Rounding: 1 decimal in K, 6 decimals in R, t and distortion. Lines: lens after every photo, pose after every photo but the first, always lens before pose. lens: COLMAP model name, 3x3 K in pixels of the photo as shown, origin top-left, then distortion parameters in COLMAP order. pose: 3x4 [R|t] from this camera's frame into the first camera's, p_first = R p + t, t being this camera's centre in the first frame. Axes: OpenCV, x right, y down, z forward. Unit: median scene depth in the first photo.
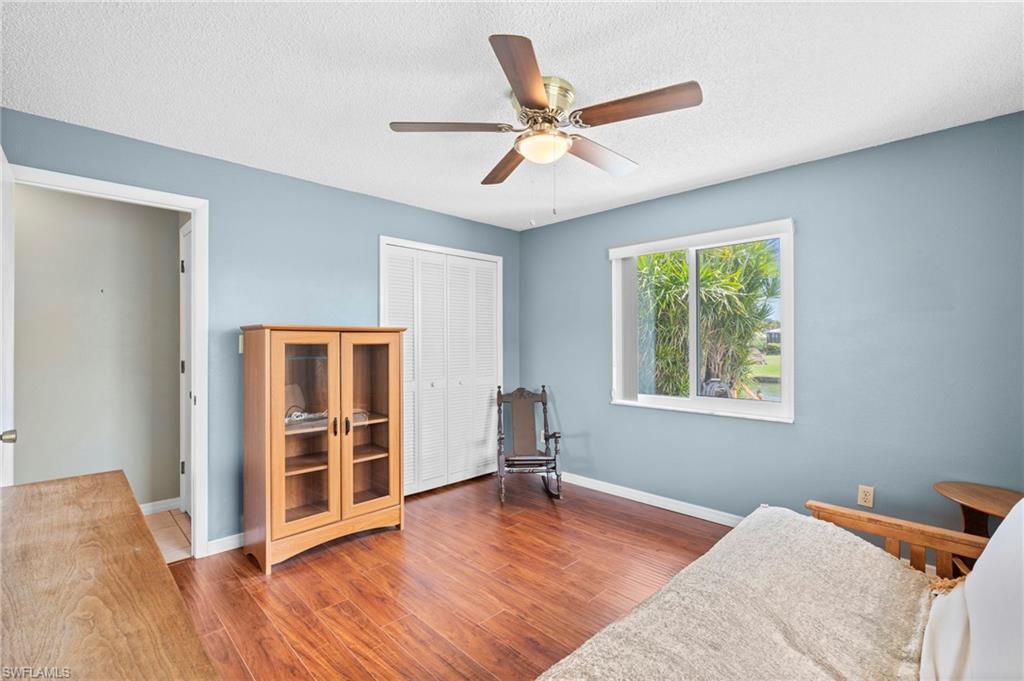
lens RADIAL K [[459.3, 0, 512.0], [0, 459.3, 340.5], [0, 0, 1]] dist [-0.000654, 0.000078]
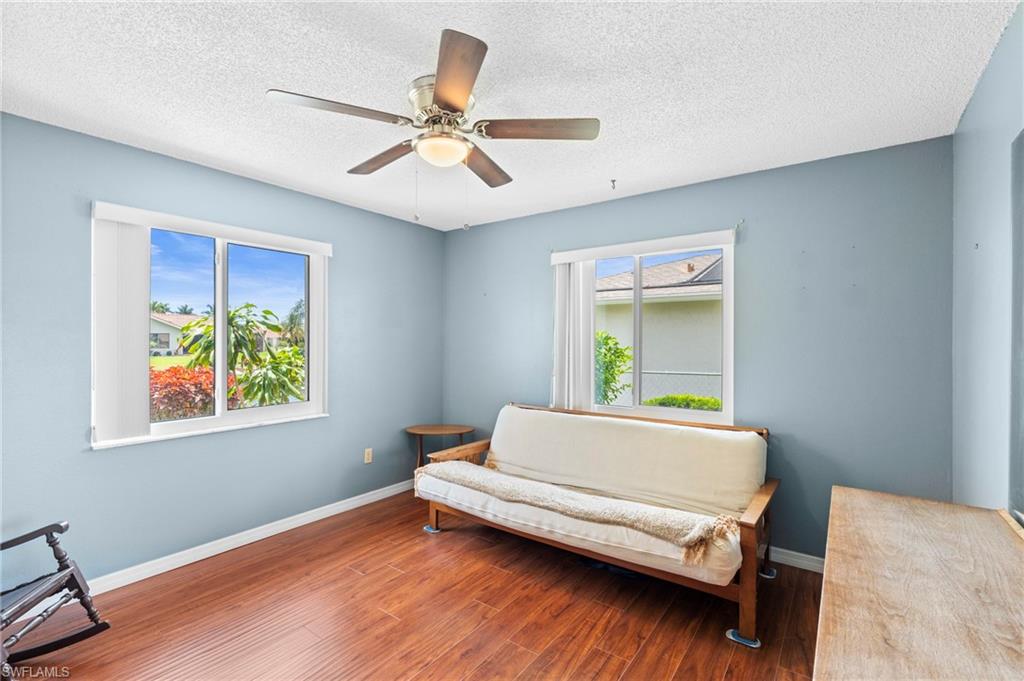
lens RADIAL K [[459.8, 0, 517.1], [0, 459.8, 338.0], [0, 0, 1]] dist [-0.002255, 0.000547]
pose [[-0.163804, 0.008865, 0.986453, -0.606584], [-0.004923, 0.999940, -0.009804, -0.011989], [-0.986481, -0.006462, -0.163751, 0.668721]]
